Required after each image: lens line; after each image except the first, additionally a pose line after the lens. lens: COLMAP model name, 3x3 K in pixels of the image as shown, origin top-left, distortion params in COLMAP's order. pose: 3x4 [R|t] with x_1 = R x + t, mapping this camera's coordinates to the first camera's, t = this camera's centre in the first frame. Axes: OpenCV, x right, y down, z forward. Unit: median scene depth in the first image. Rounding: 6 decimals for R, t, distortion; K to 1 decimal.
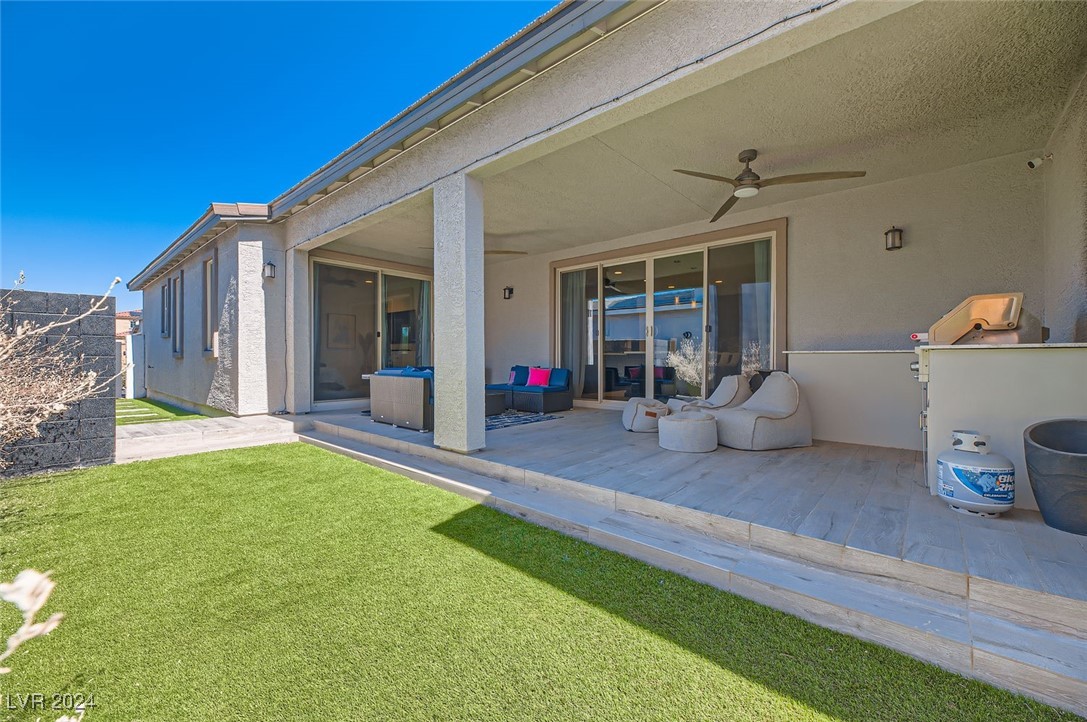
lens RADIAL K [[434.6, 0, 541.6], [0, 434.6, 355.9], [0, 0, 1]] dist [-0.000300, -0.000148]
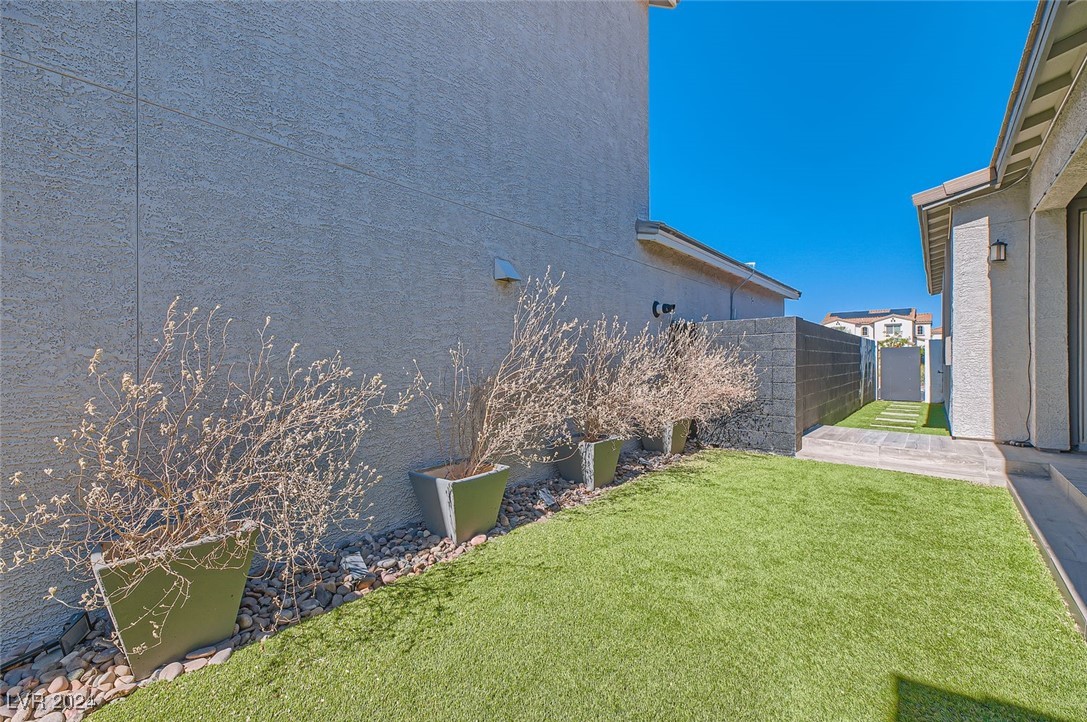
lens RADIAL K [[440.6, 0, 540.4], [0, 440.6, 359.0], [0, 0, 1]] dist [0.001282, -0.000343]
pose [[-0.018096, 0.001437, -0.999835, 0.156562], [0.008739, 0.999961, 0.001279, -0.018931], [0.999798, -0.008714, -0.018108, 0.222724]]
